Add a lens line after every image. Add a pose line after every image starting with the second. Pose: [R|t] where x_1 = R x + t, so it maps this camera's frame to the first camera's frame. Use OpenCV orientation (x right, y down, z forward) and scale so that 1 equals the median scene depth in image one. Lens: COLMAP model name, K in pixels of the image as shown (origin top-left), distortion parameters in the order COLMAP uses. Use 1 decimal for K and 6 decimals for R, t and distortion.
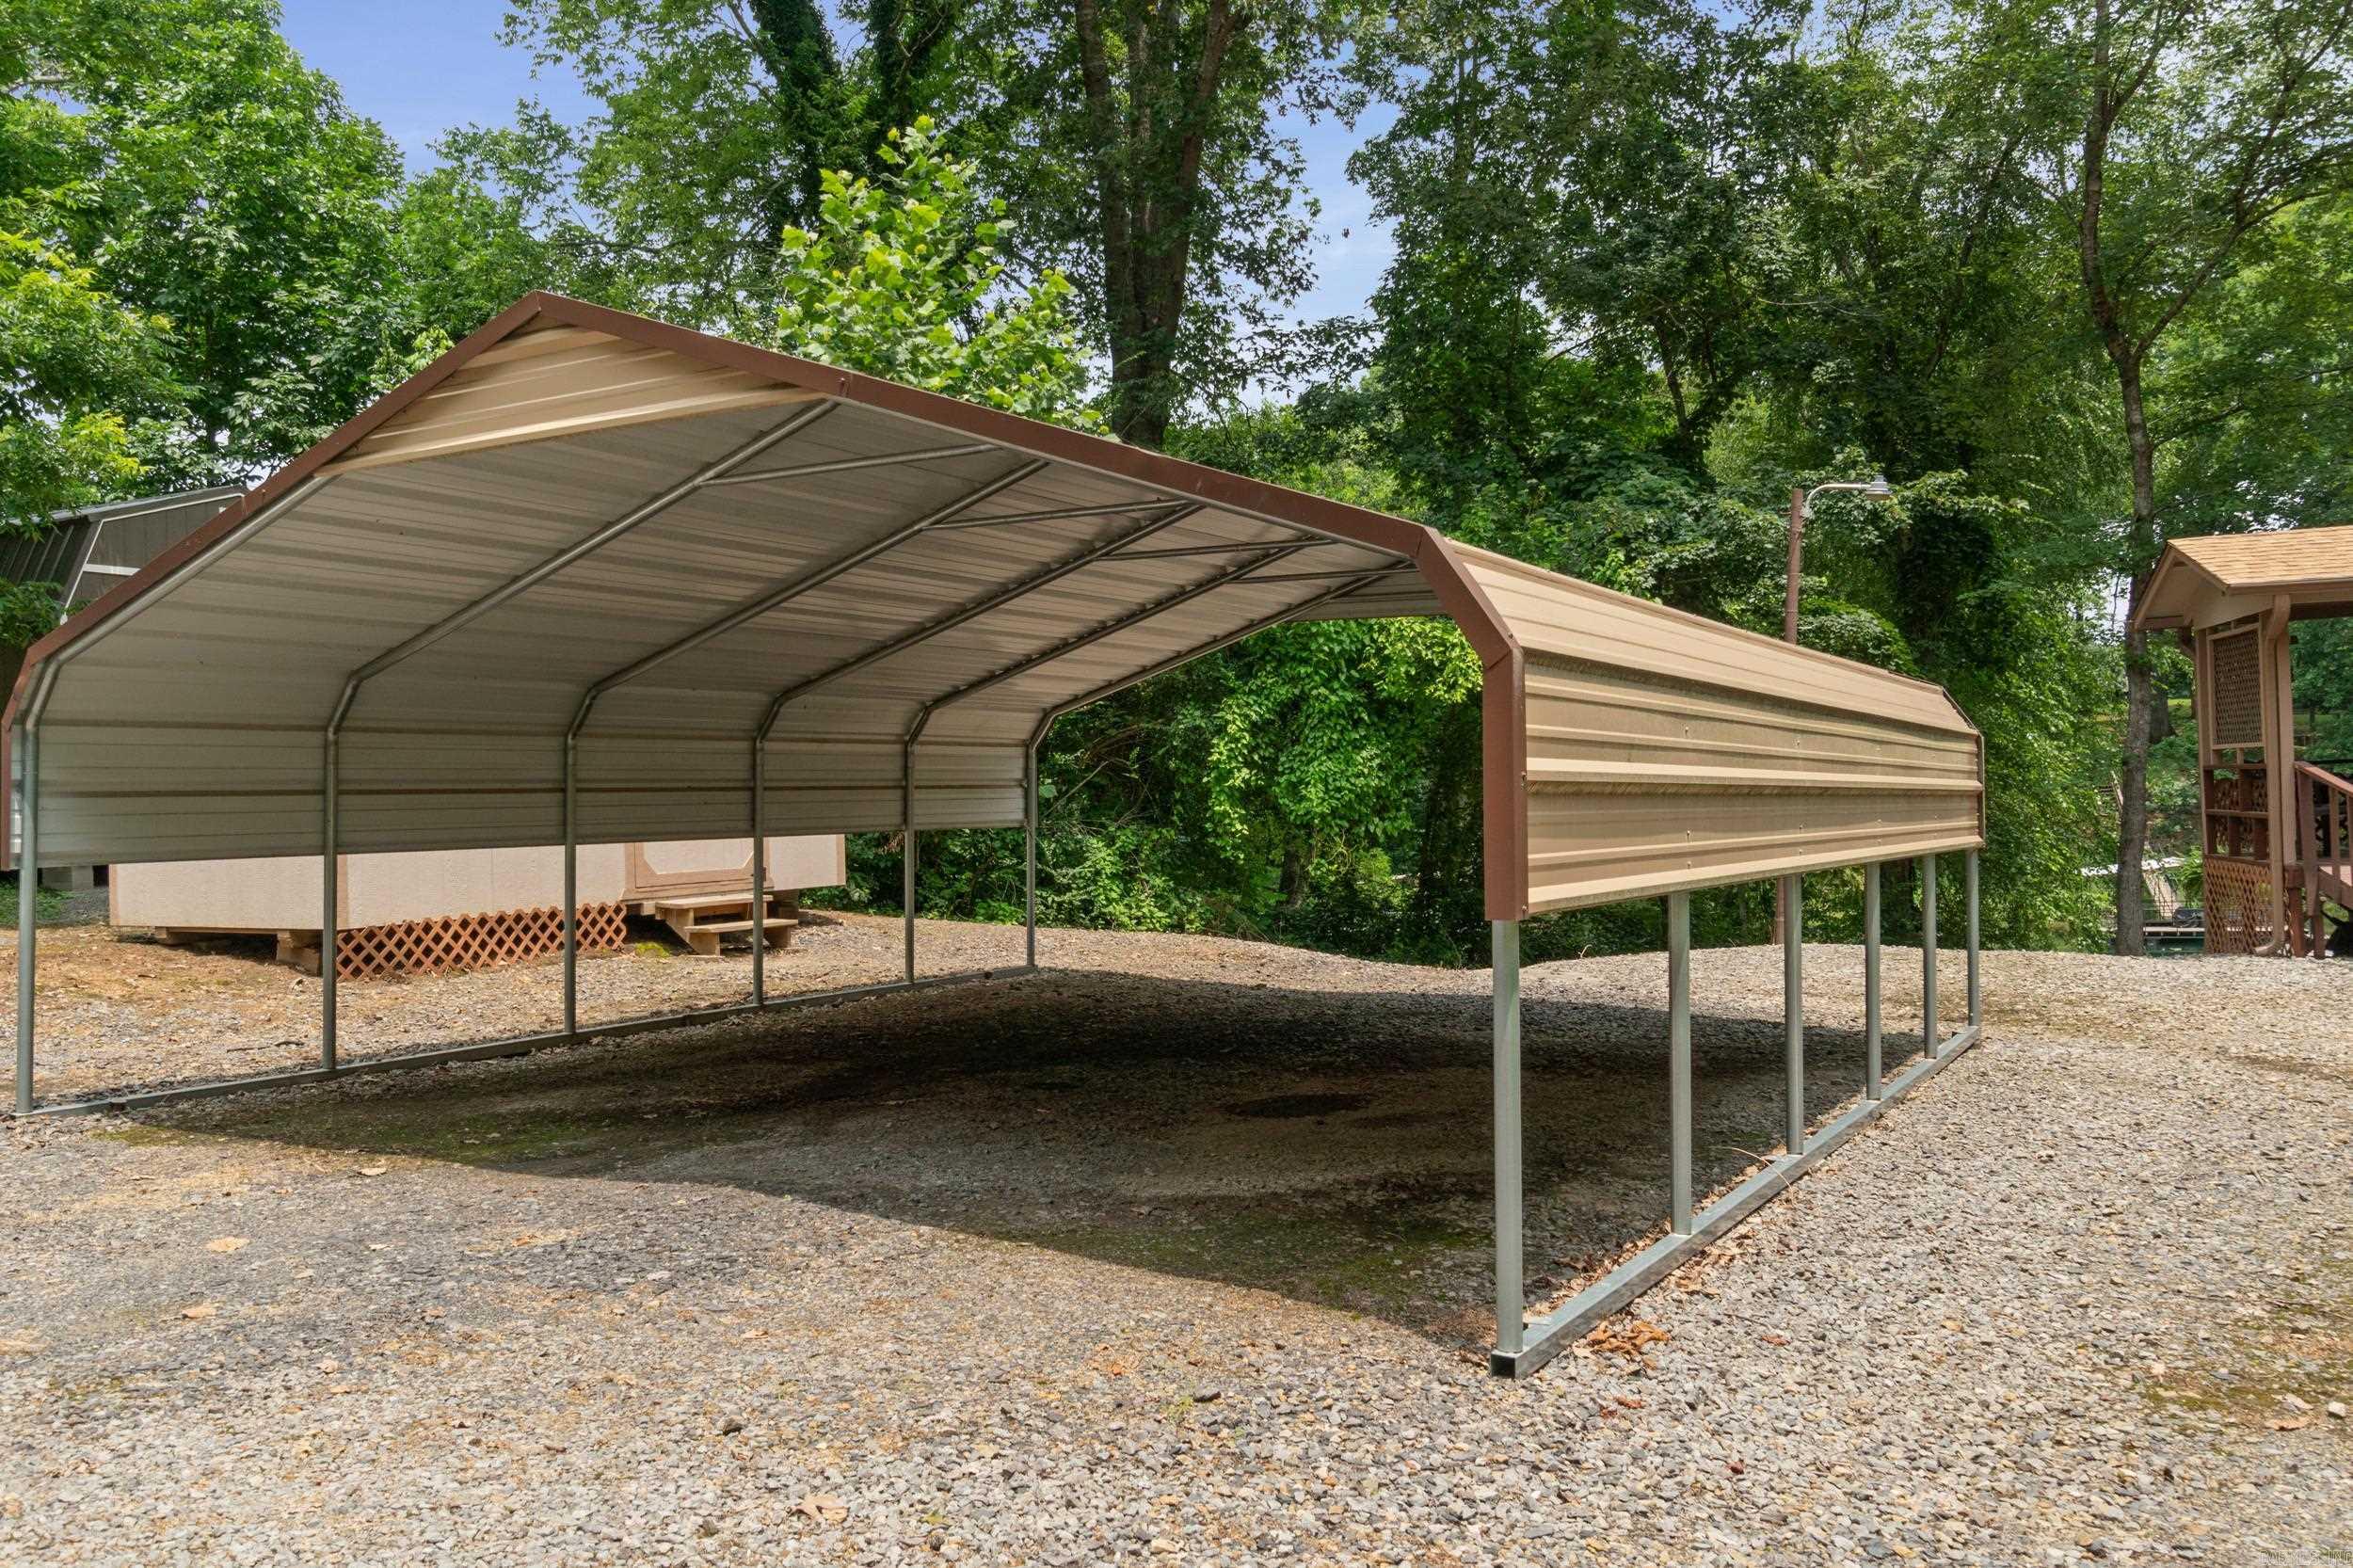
lens RADIAL K [[1794.4, 0, 1135.7], [0, 1794.4, 786.4], [0, 0, 1]] dist [-0.006061, -0.000983]
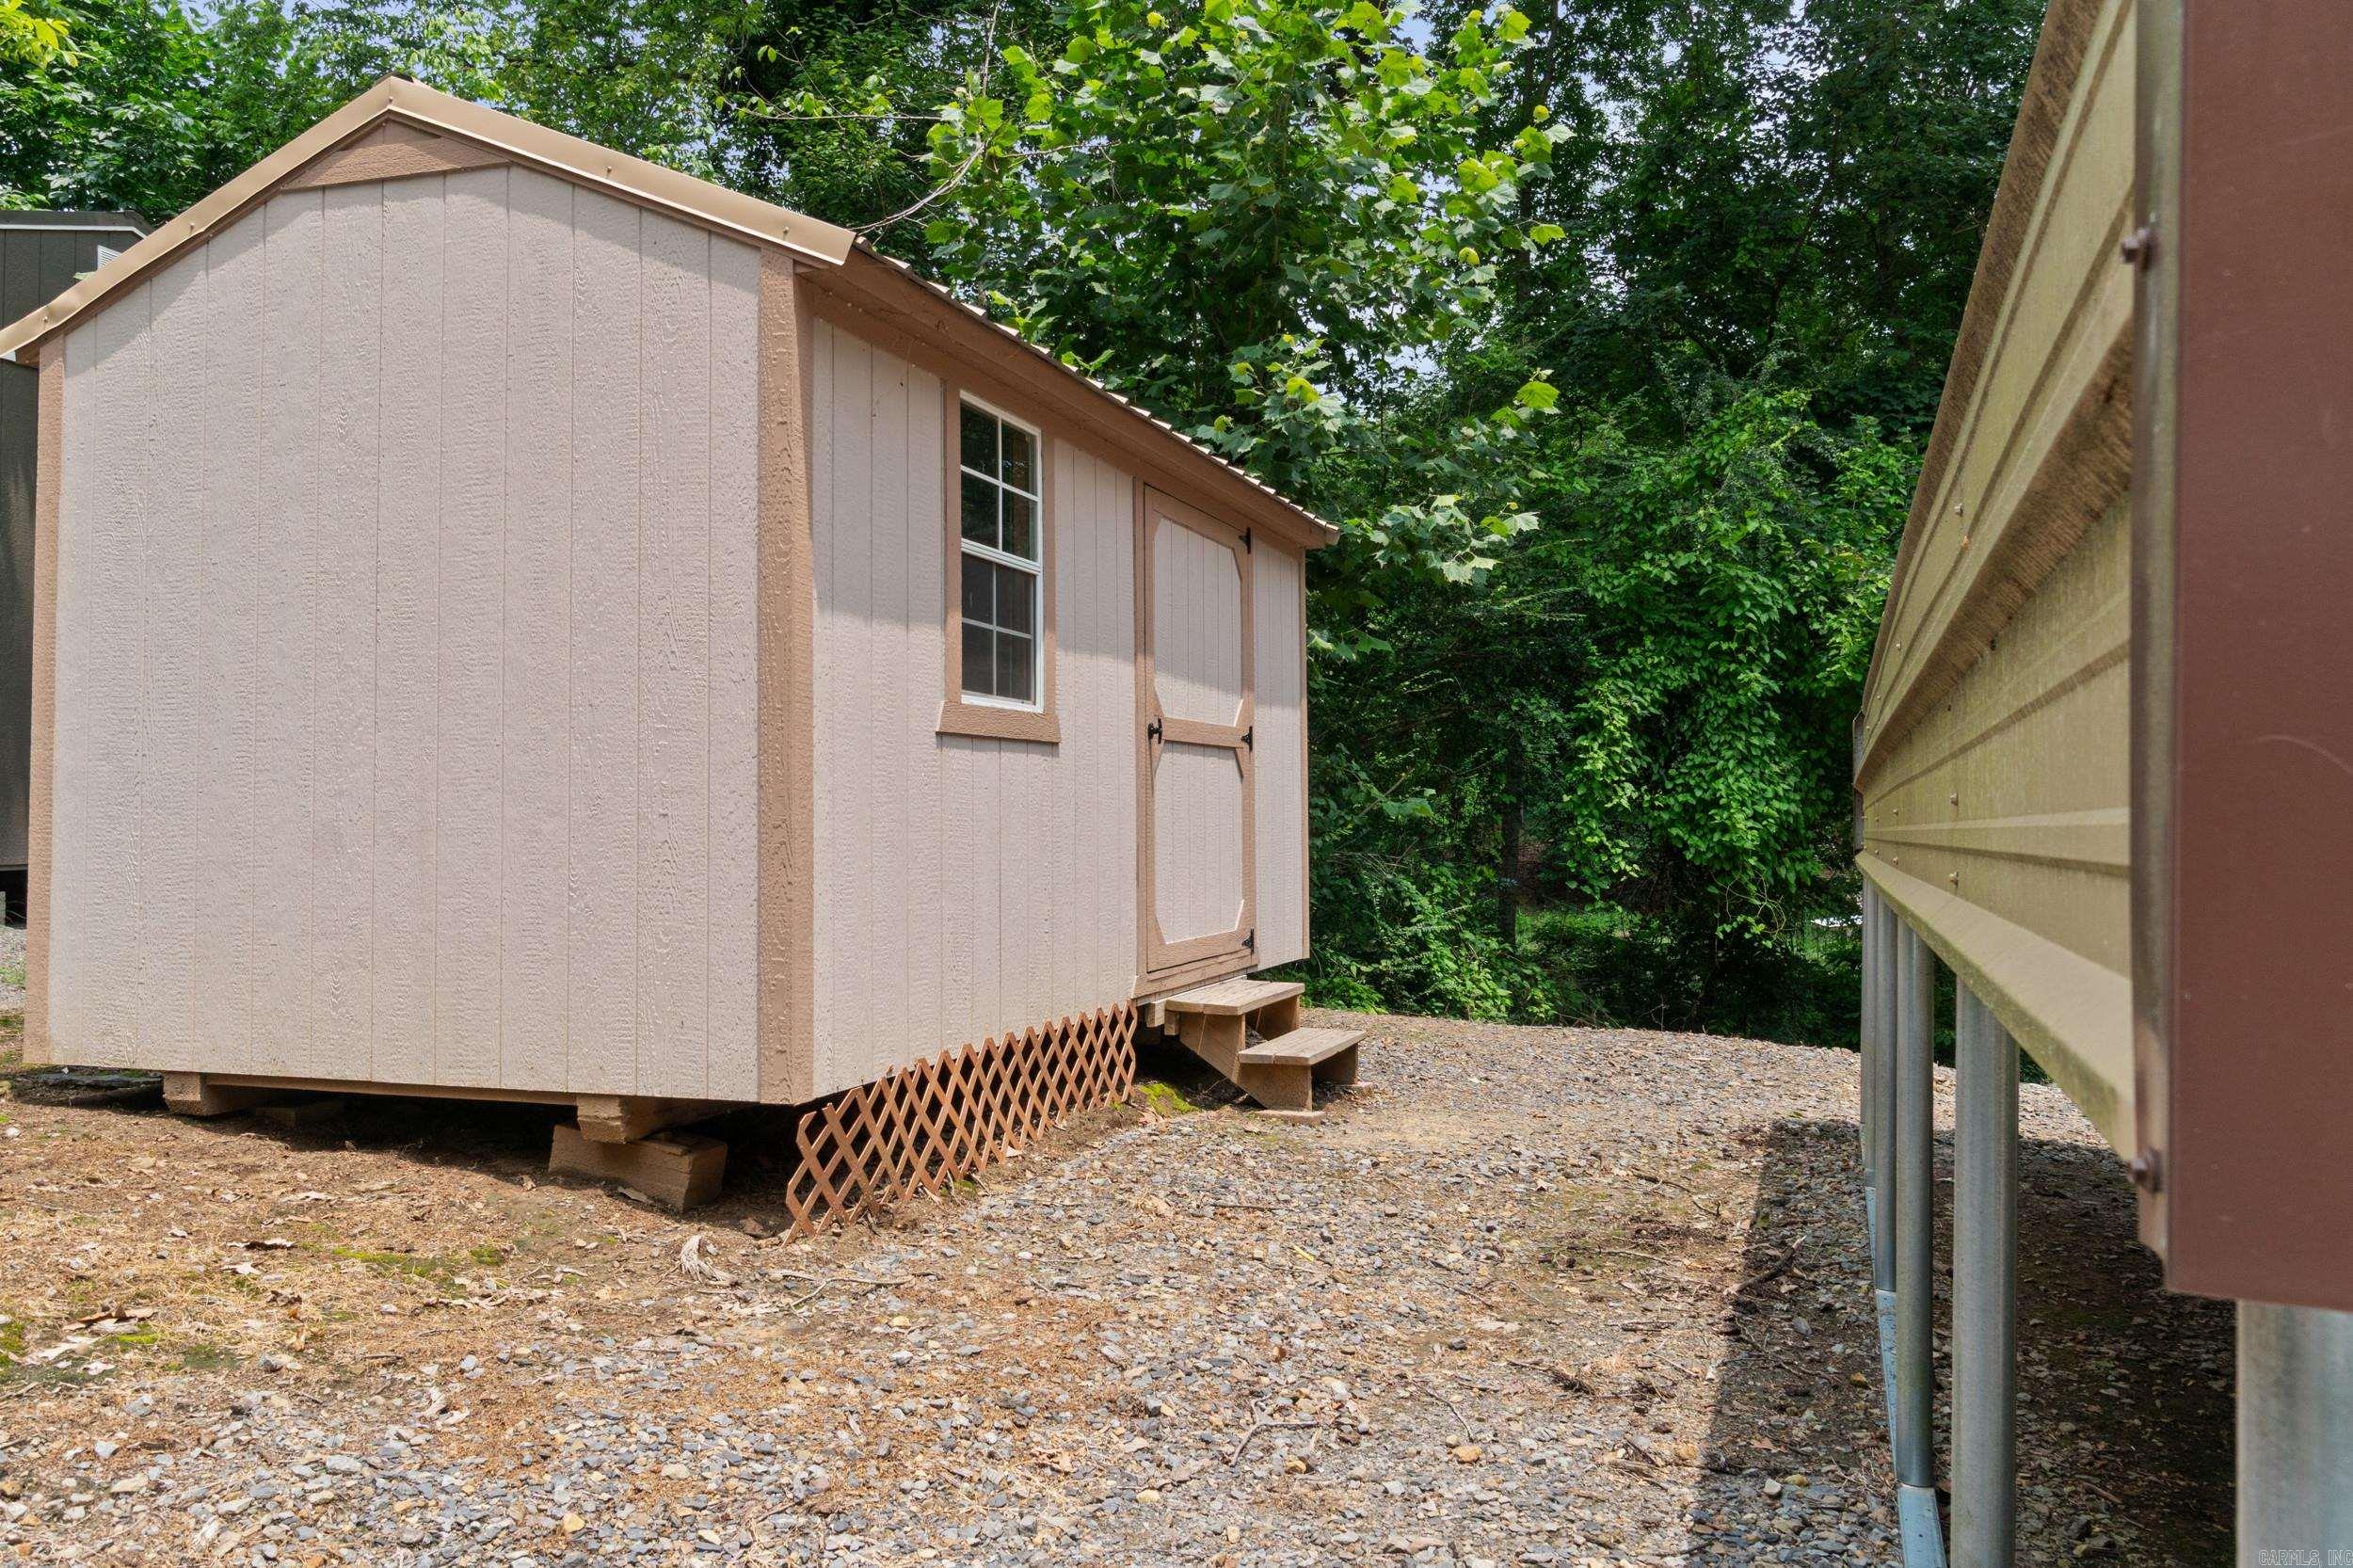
lens RADIAL K [[1794.4, 0, 1135.7], [0, 1794.4, 786.4], [0, 0, 1]] dist [-0.006061, -0.000983]
pose [[0.981782, 0.029145, 0.187763, -0.256910], [-0.025495, 0.999437, -0.021826, 0.011169], [-0.188293, 0.016642, 0.981972, 0.352360]]
